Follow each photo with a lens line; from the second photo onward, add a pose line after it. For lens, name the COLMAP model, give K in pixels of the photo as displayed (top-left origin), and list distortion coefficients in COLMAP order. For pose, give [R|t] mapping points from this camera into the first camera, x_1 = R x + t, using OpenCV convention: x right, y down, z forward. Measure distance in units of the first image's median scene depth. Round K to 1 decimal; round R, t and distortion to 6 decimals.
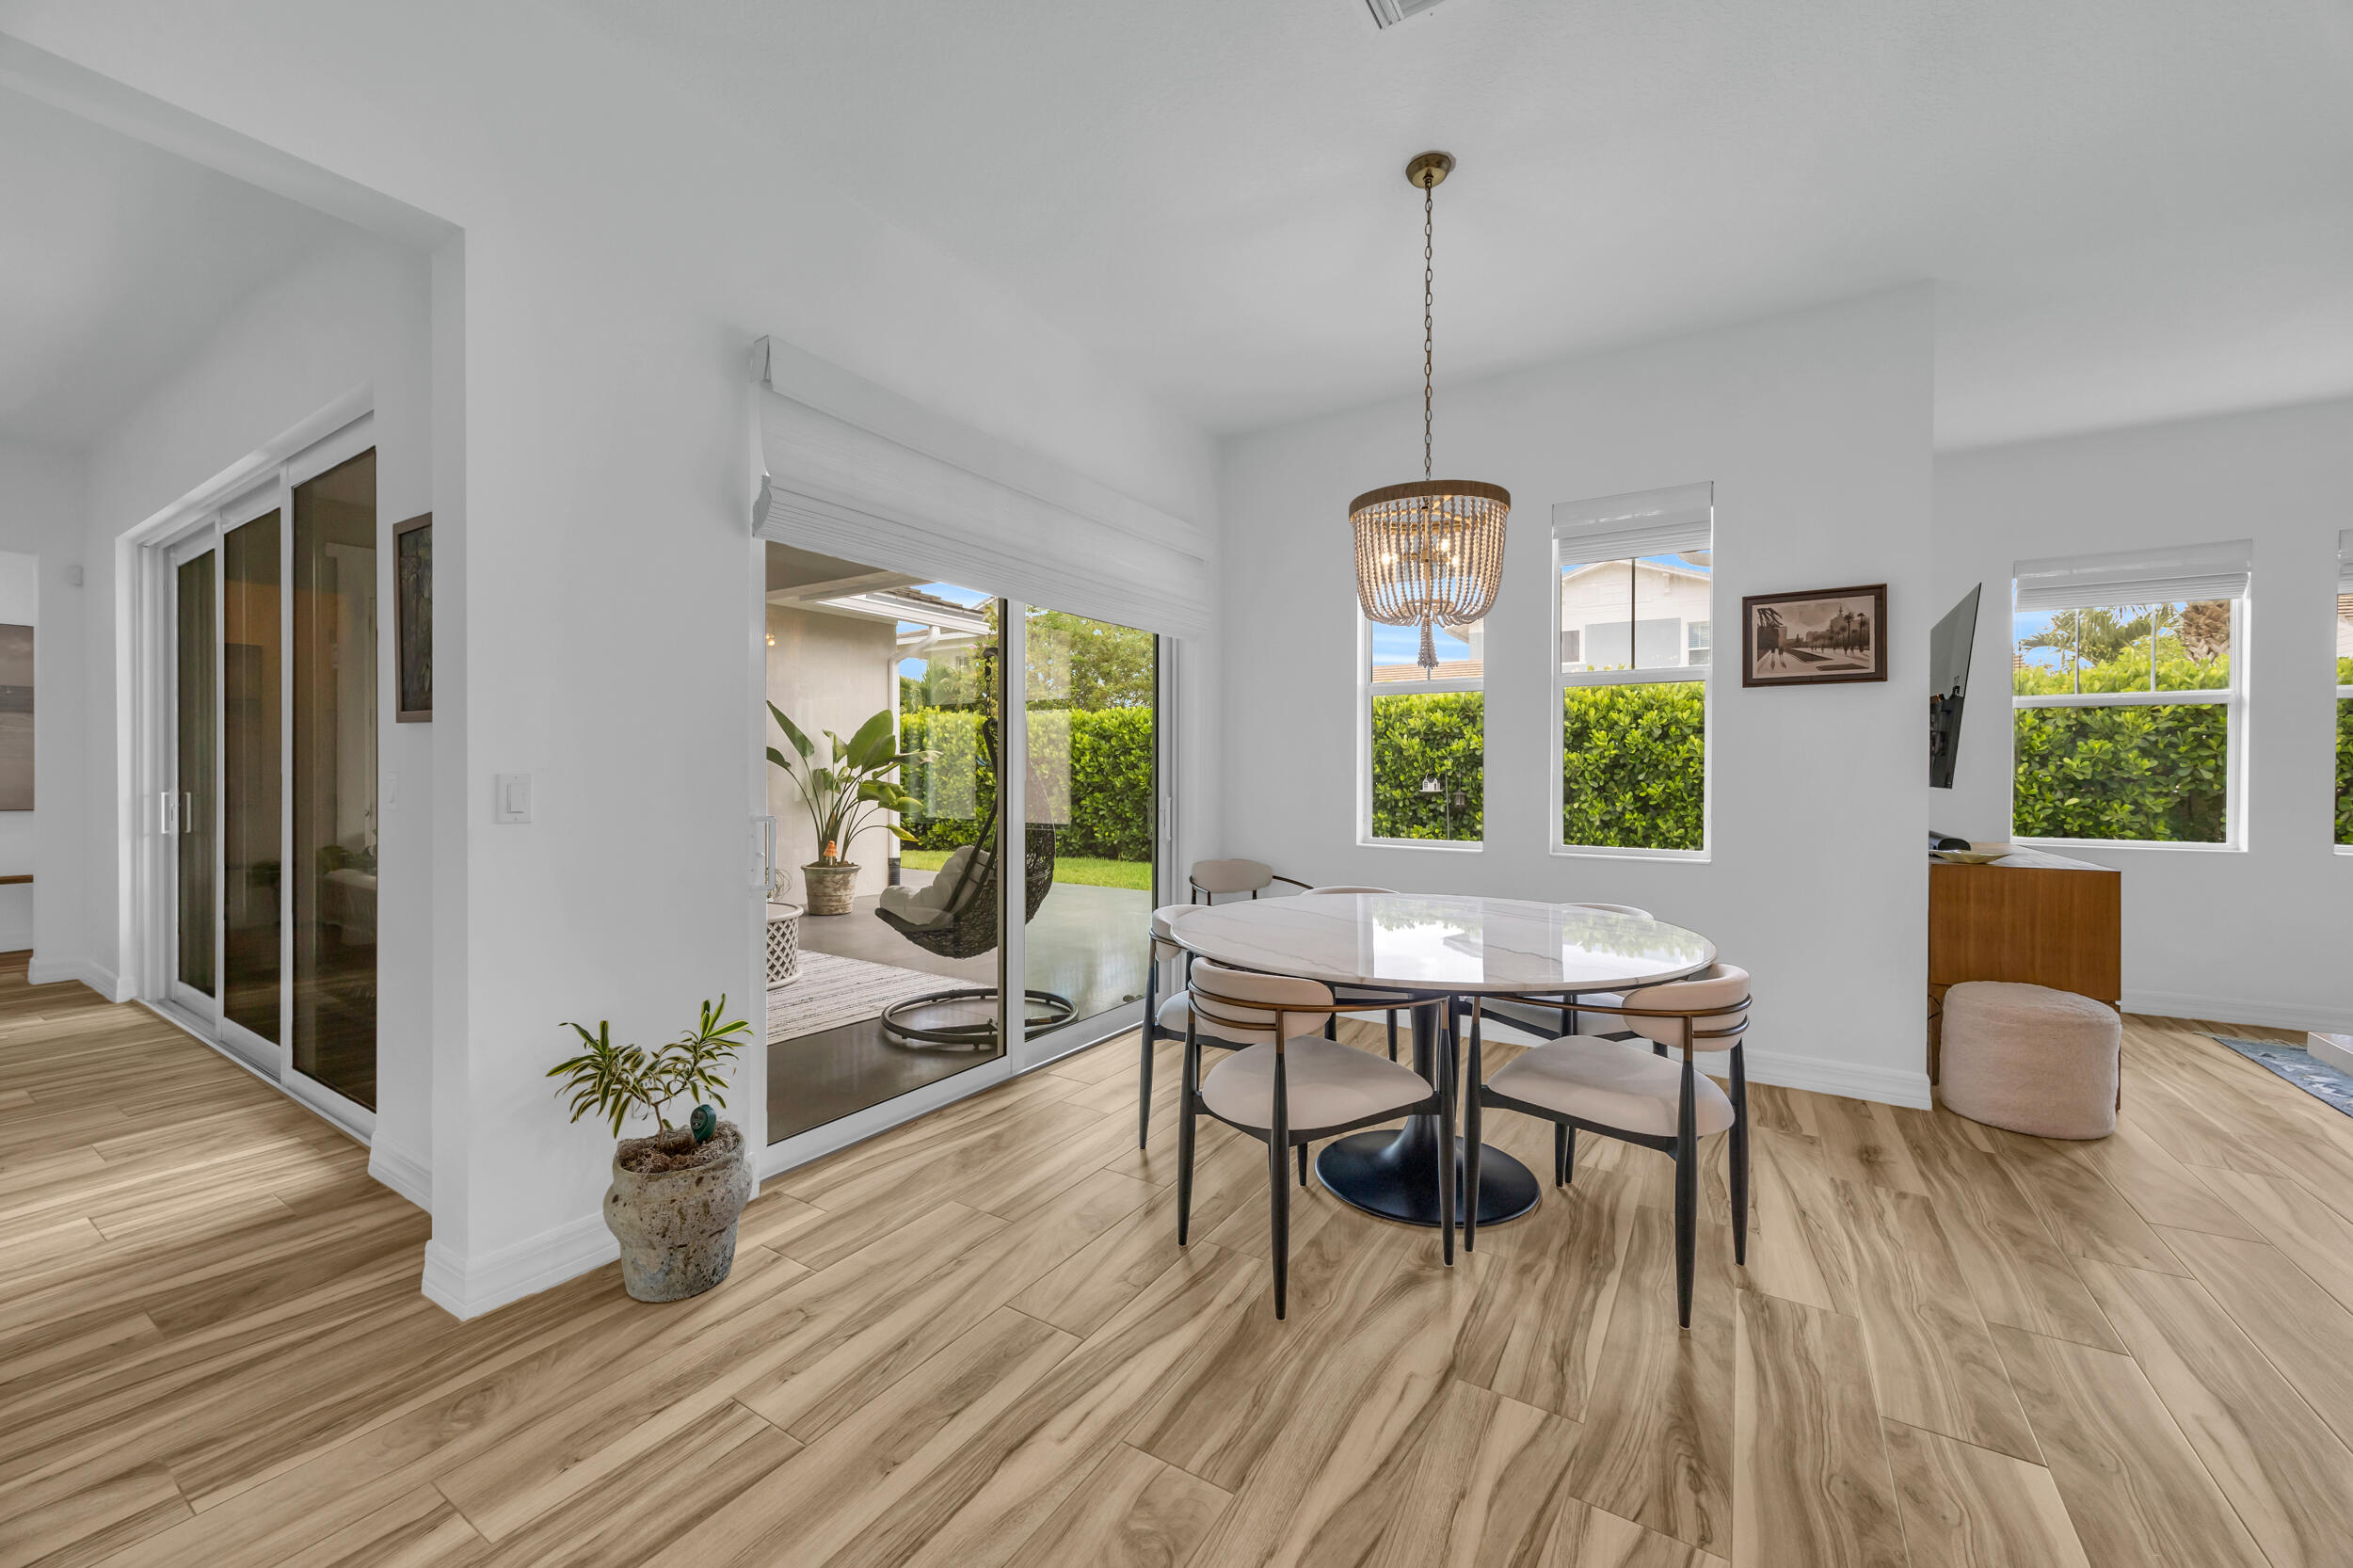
lens RADIAL K [[910.1, 0, 1162.6], [0, 910.1, 776.6], [0, 0, 1]] dist [-0.002184, -0.000244]
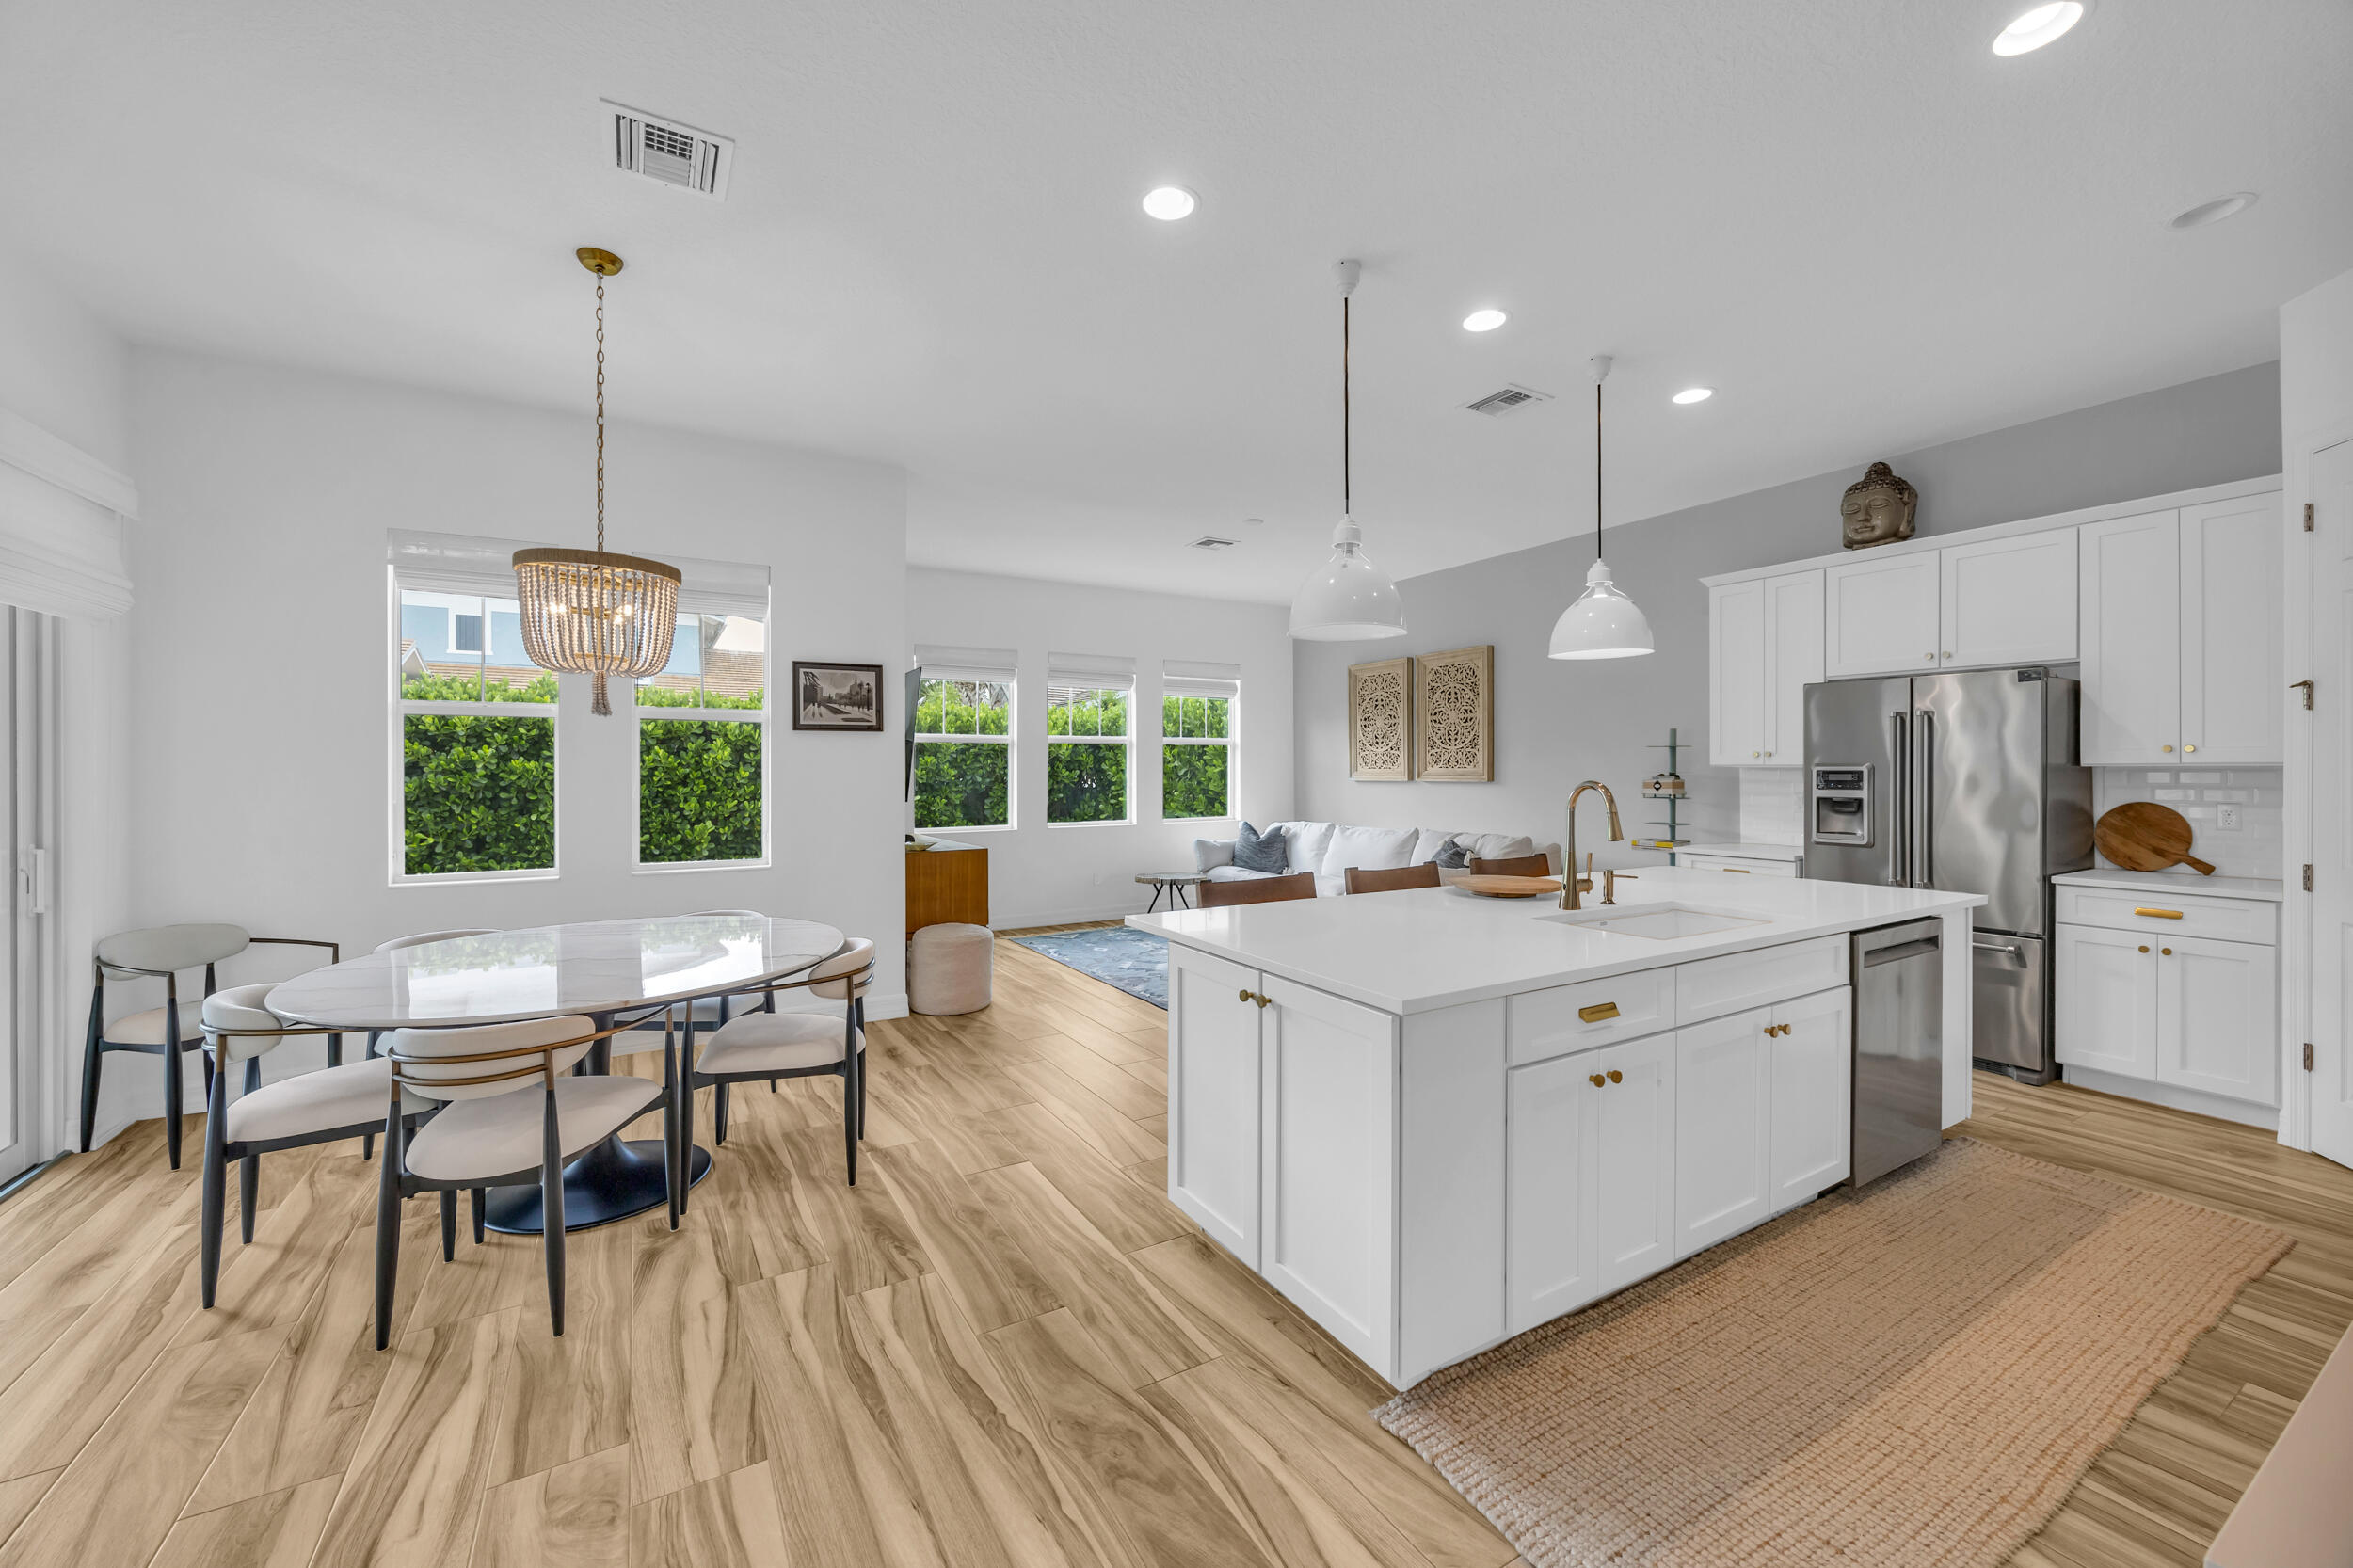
lens RADIAL K [[910.1, 0, 1187.9], [0, 910.1, 776.3], [0, 0, 1]] dist [-0.002184, -0.000244]
pose [[0.439071, -0.010978, 0.898385, -0.325944], [0.007733, 0.999934, 0.008439, -0.044115], [-0.898419, 0.003242, 0.439127, -0.092265]]
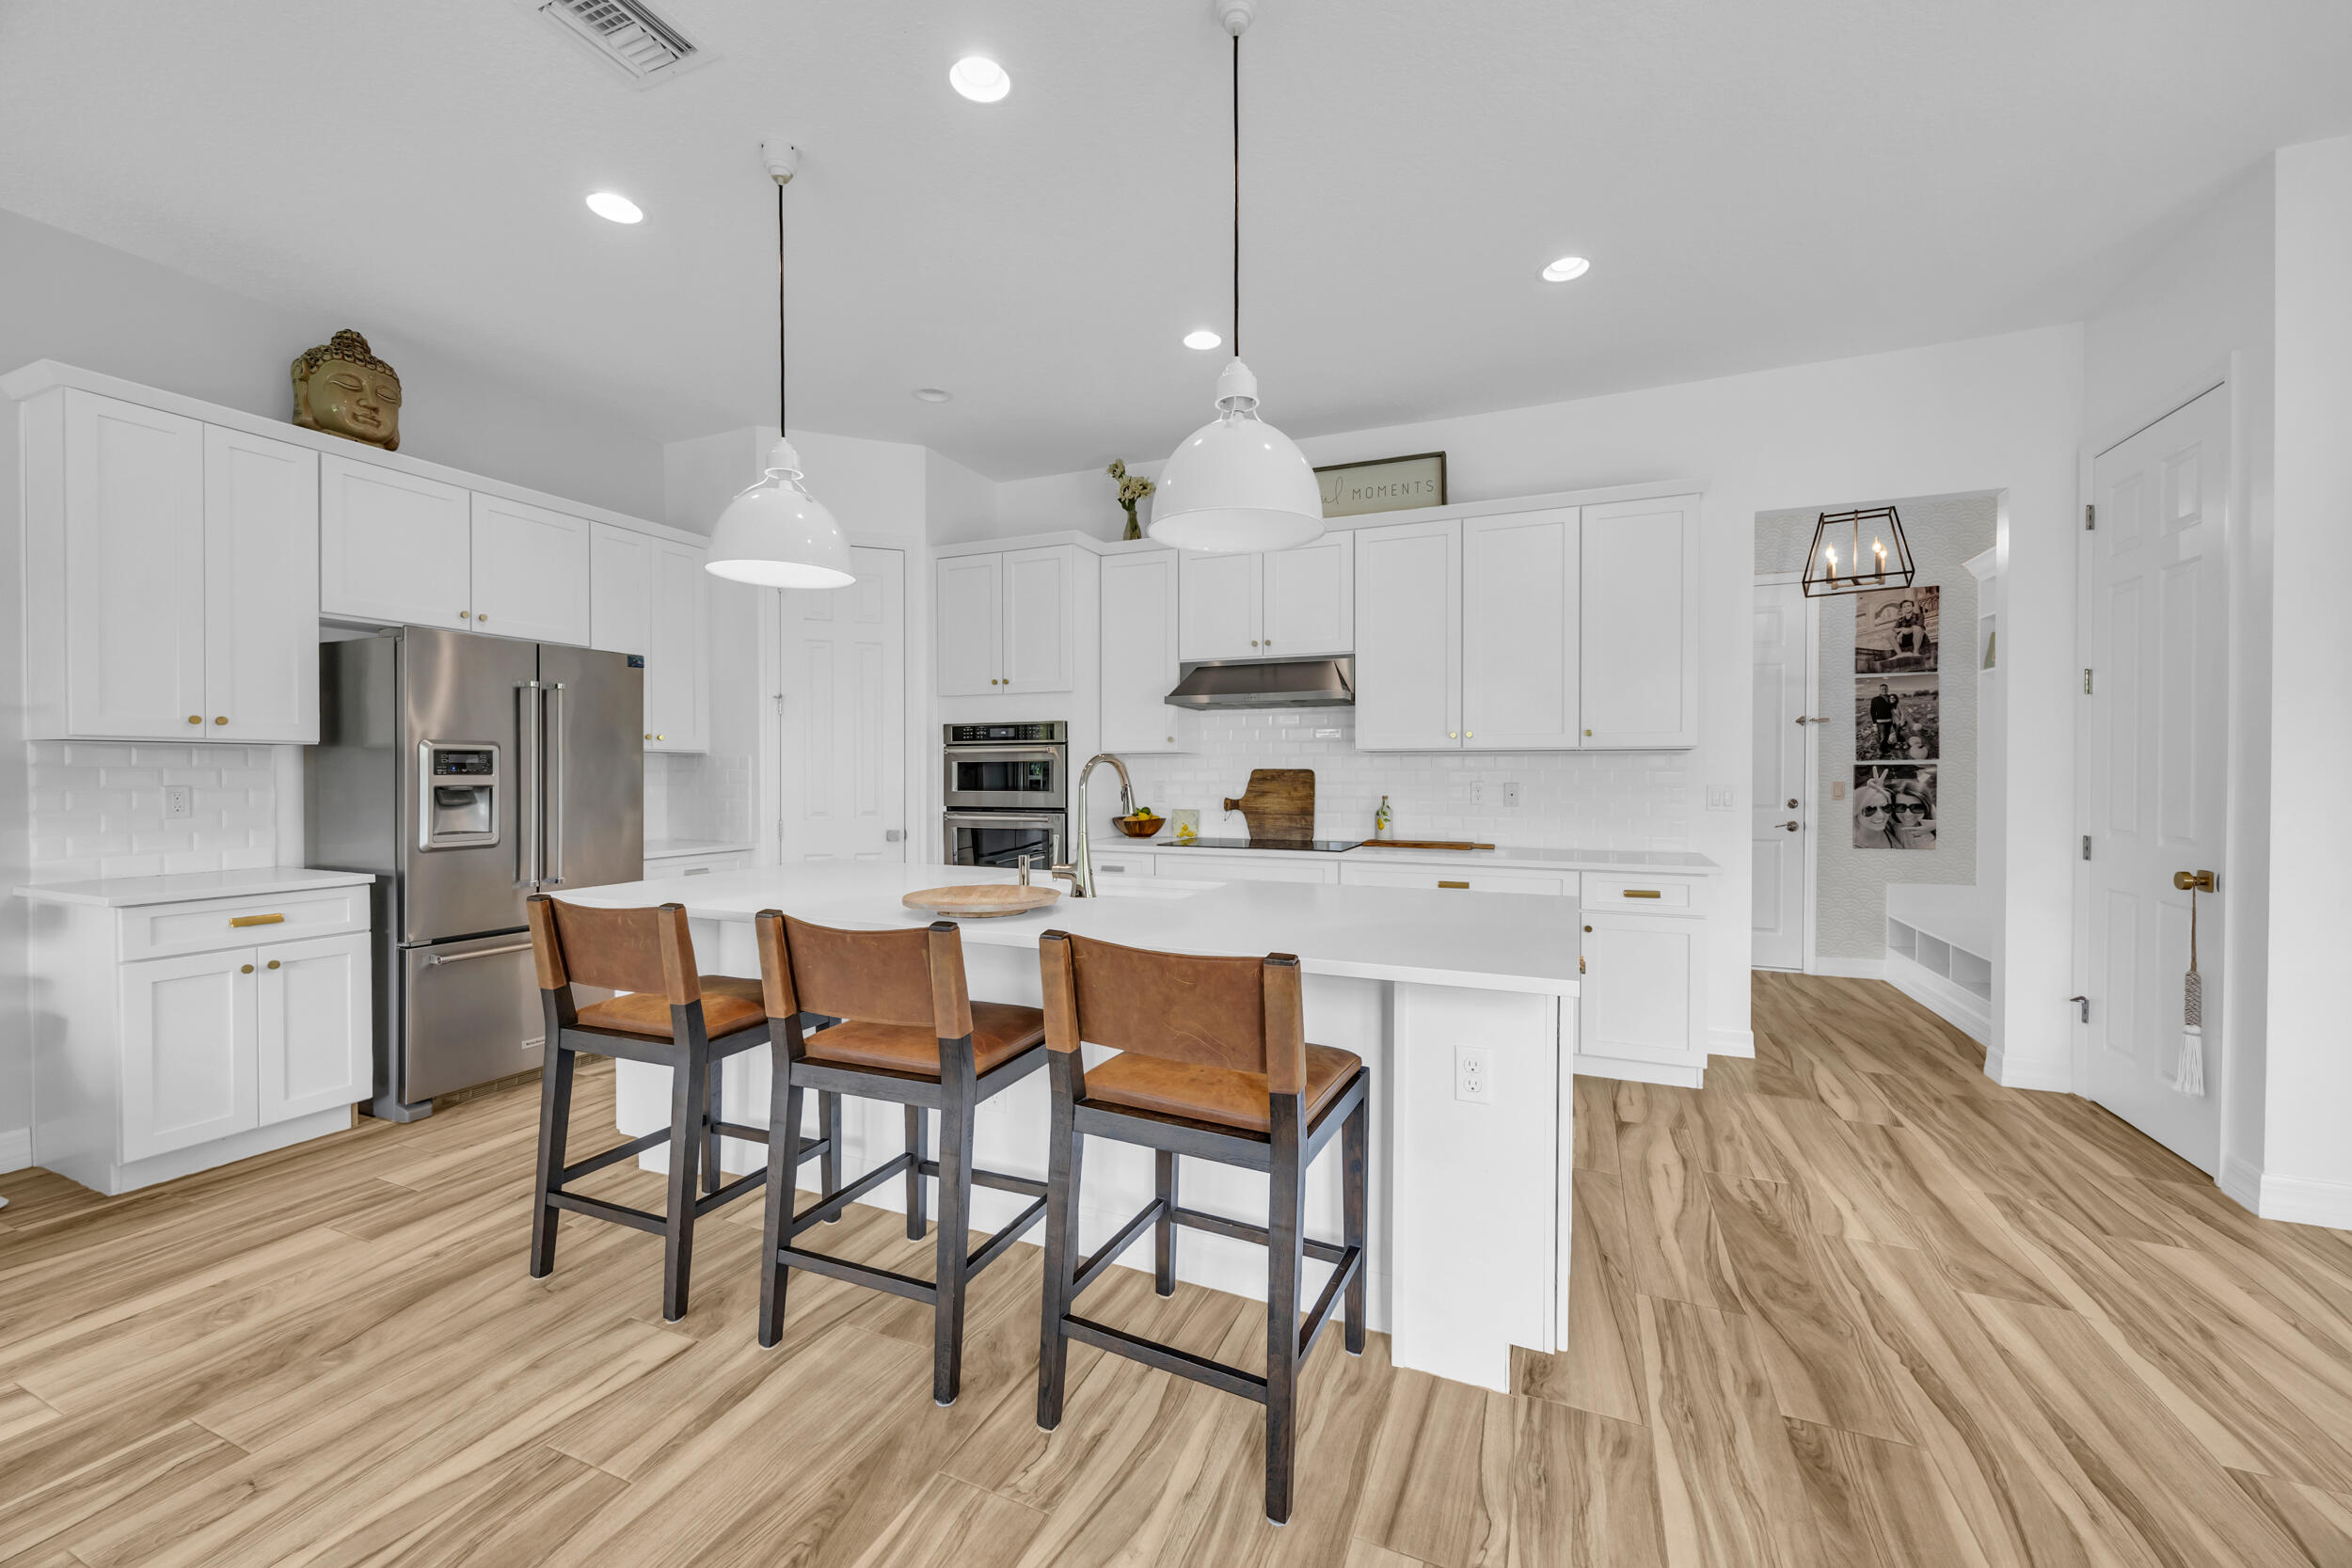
lens RADIAL K [[909.6, 0, 1170.9], [0, 909.6, 781.9], [0, 0, 1]] dist [-0.002184, -0.000244]
pose [[-0.988616, -0.001673, -0.150451, 0.756941], [-0.004263, 0.999848, 0.016892, -0.016172], [0.150400, 0.017341, -0.988473, 0.823653]]
